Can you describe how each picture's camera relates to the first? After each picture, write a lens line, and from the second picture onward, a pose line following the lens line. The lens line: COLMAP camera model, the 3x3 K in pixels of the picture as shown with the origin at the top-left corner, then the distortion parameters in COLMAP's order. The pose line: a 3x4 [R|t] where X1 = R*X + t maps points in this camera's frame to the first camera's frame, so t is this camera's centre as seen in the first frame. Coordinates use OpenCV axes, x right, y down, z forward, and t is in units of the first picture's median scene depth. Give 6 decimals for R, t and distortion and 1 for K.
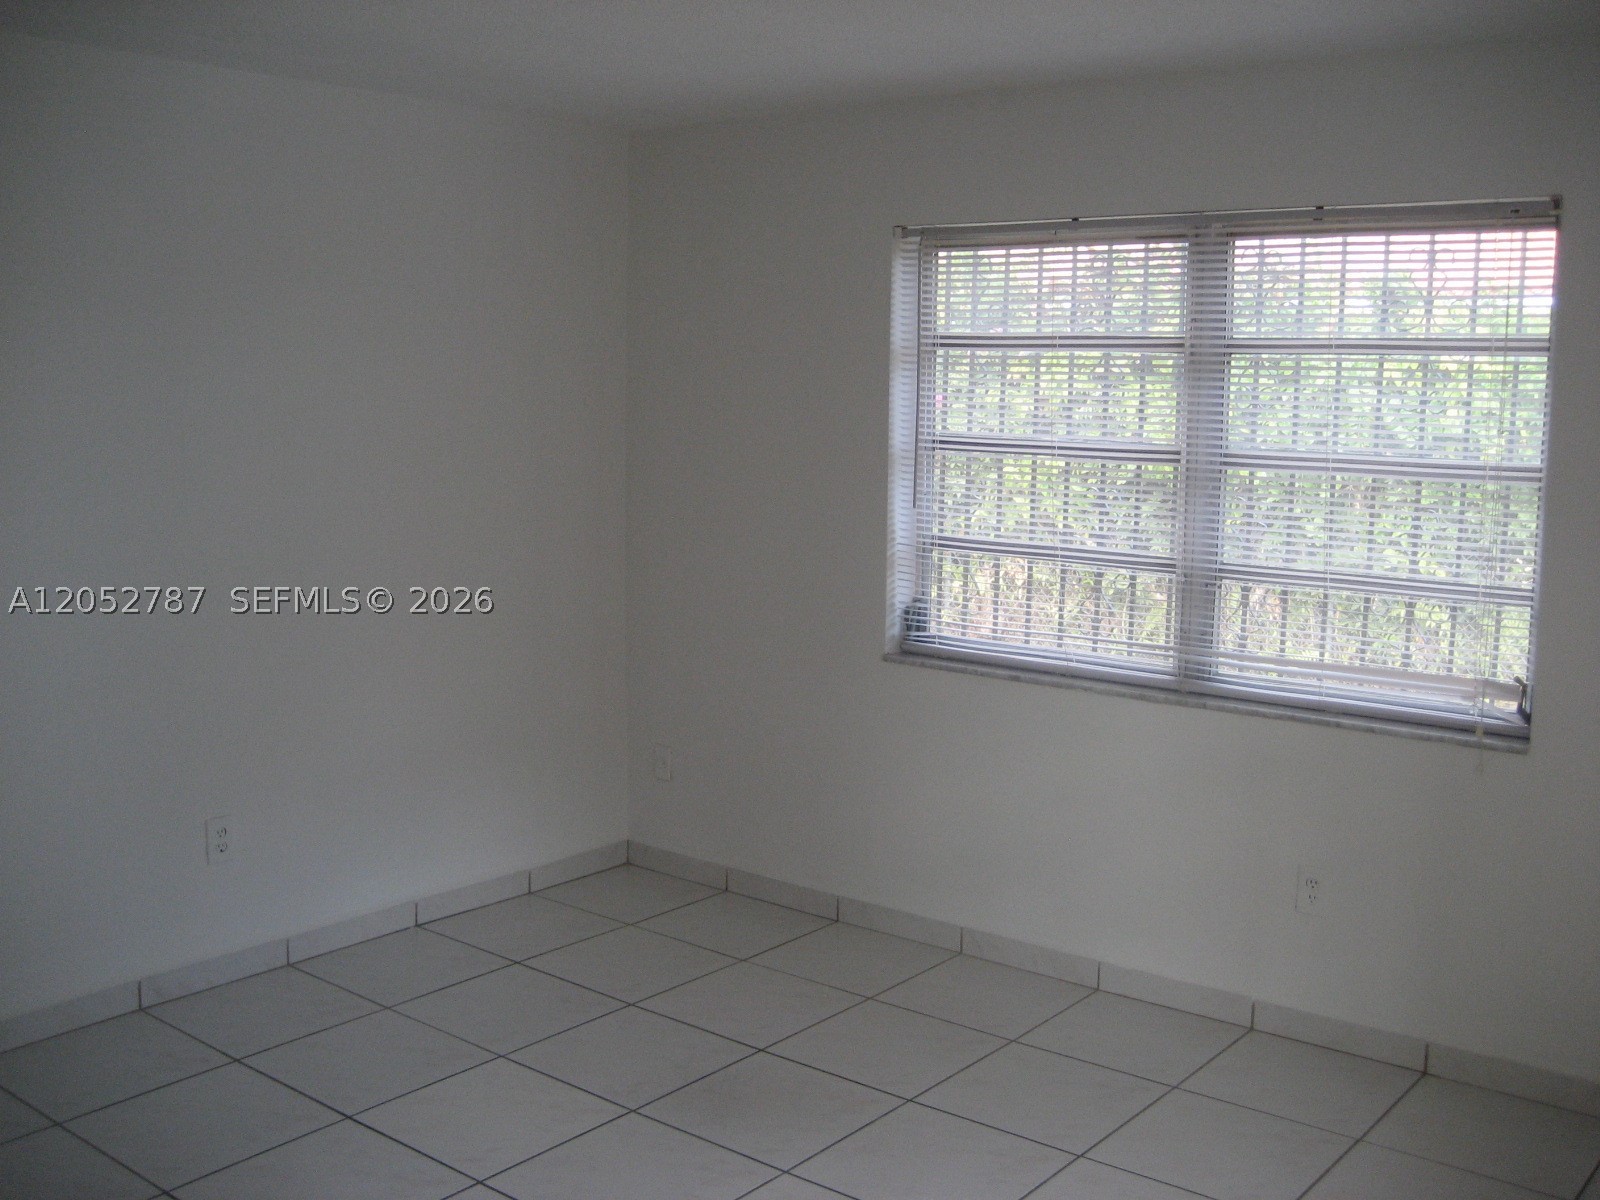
lens RADIAL K [[1661.2, 0, 800.0], [0, 1661.2, 600.0], [0, 0, 1]] dist [-0.153466, 0.006974]
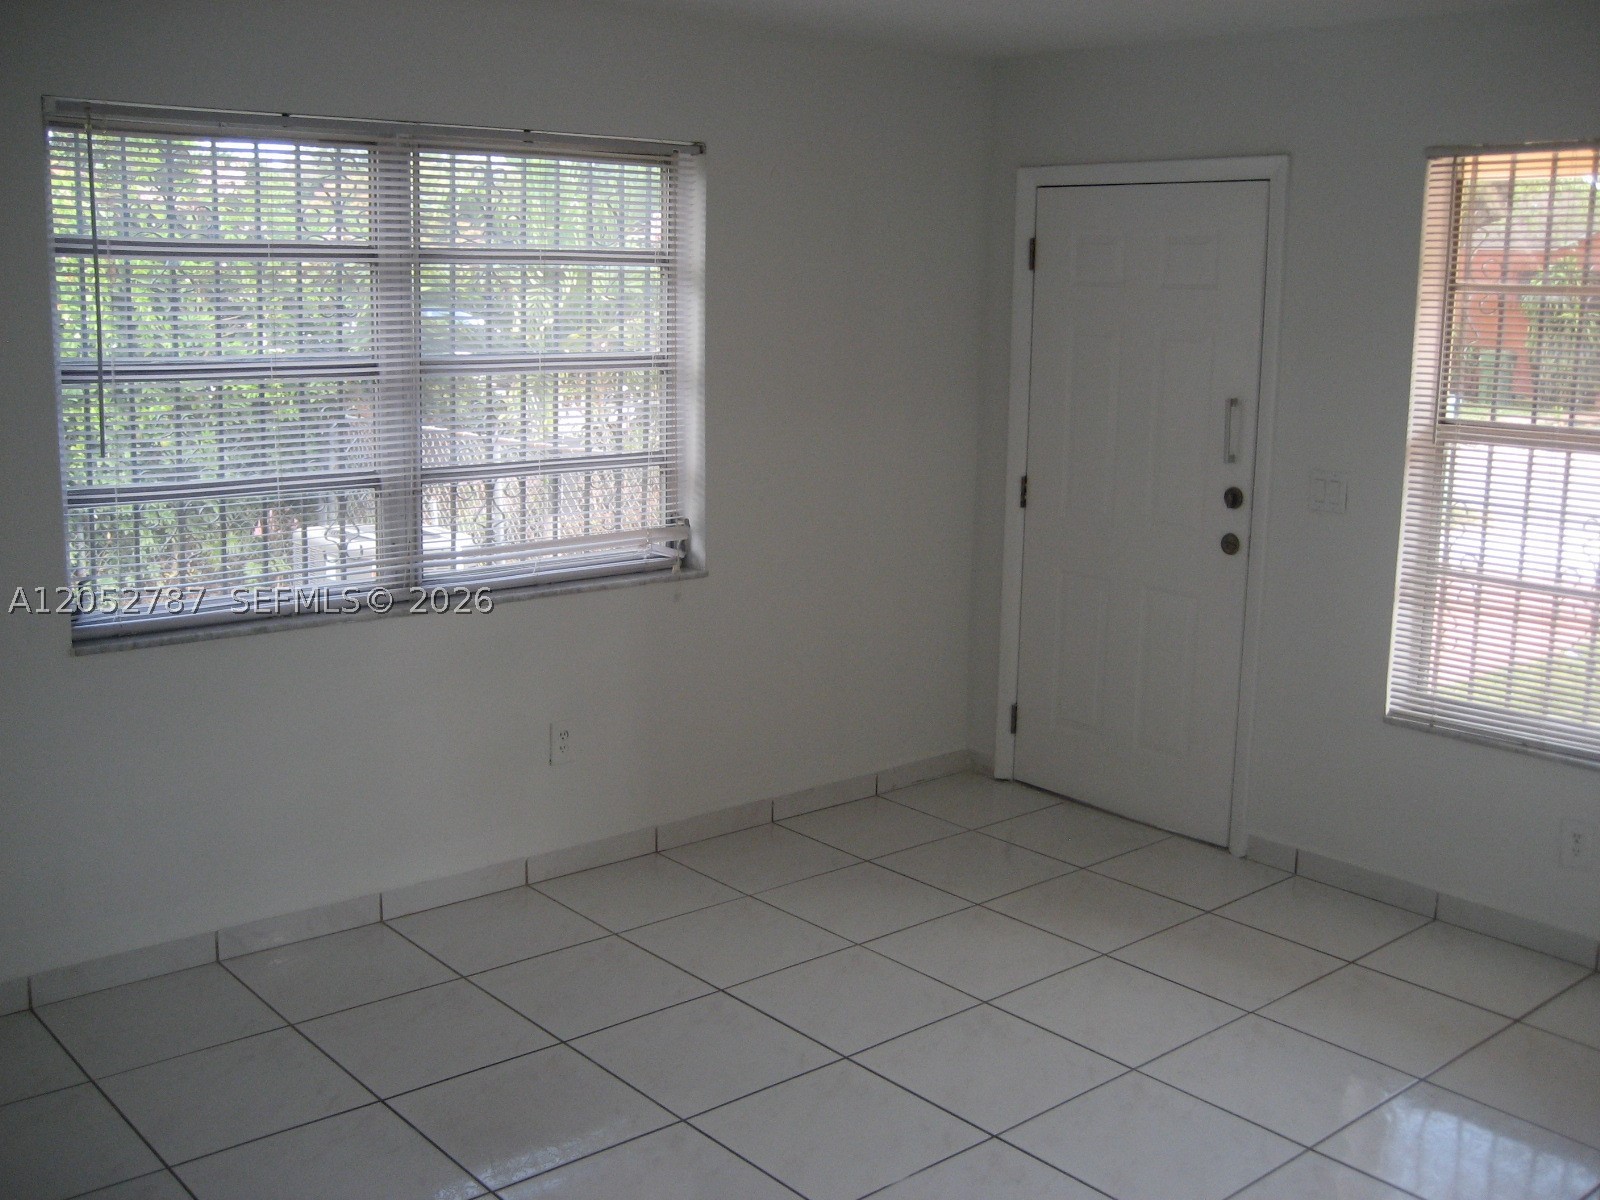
lens RADIAL K [[1637.8, 0, 799.6], [0, 1637.8, 620.0], [0, 0, 1]] dist [-0.165511, 0.195700]
pose [[0.170110, -0.199492, 0.965021, -0.690112], [0.122274, 0.975999, 0.180208, -0.083094], [-0.977810, 0.087342, 0.190420, 0.576091]]
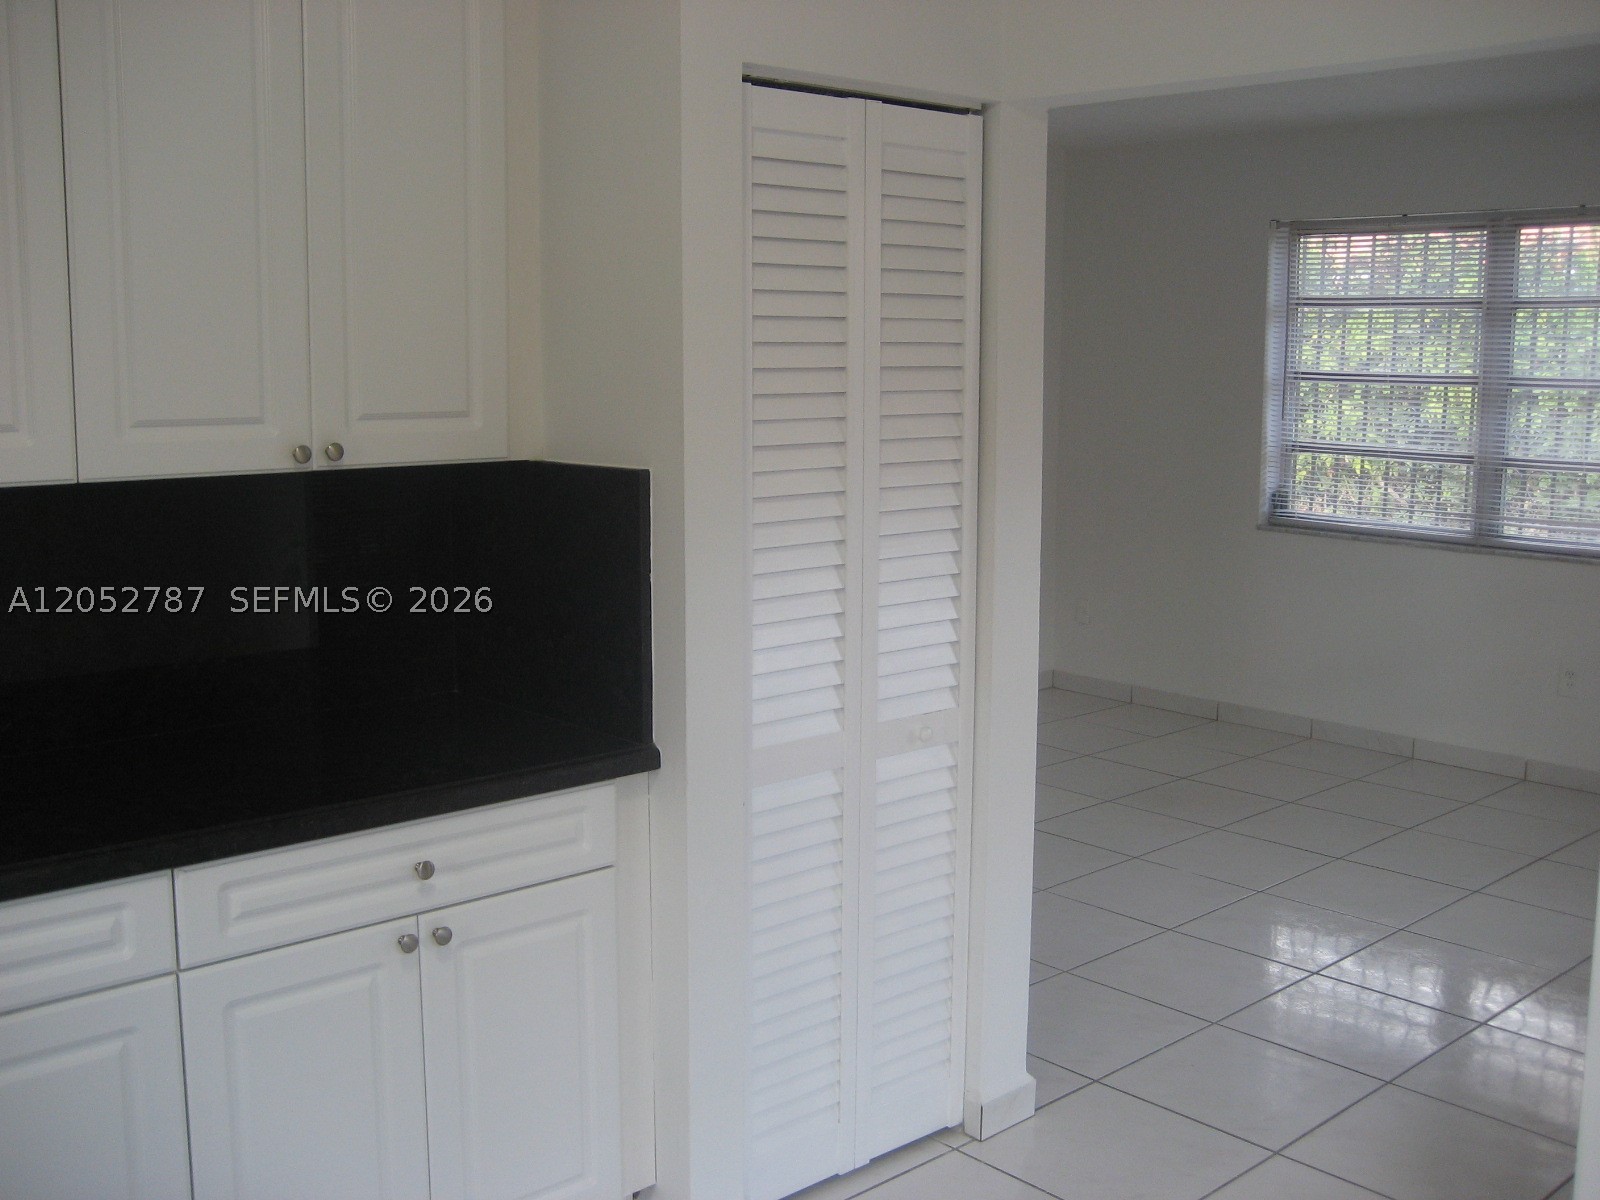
lens RADIAL K [[1595.8, 0, 800.0], [0, 1595.8, 600.0], [0, 0, 1]] dist [-0.232849, 0.249475]
pose [[0.988381, 0.018130, -0.150911, -0.146424], [-0.015807, 0.999738, 0.016582, 0.090171], [0.151172, -0.014004, 0.988408, -0.409661]]
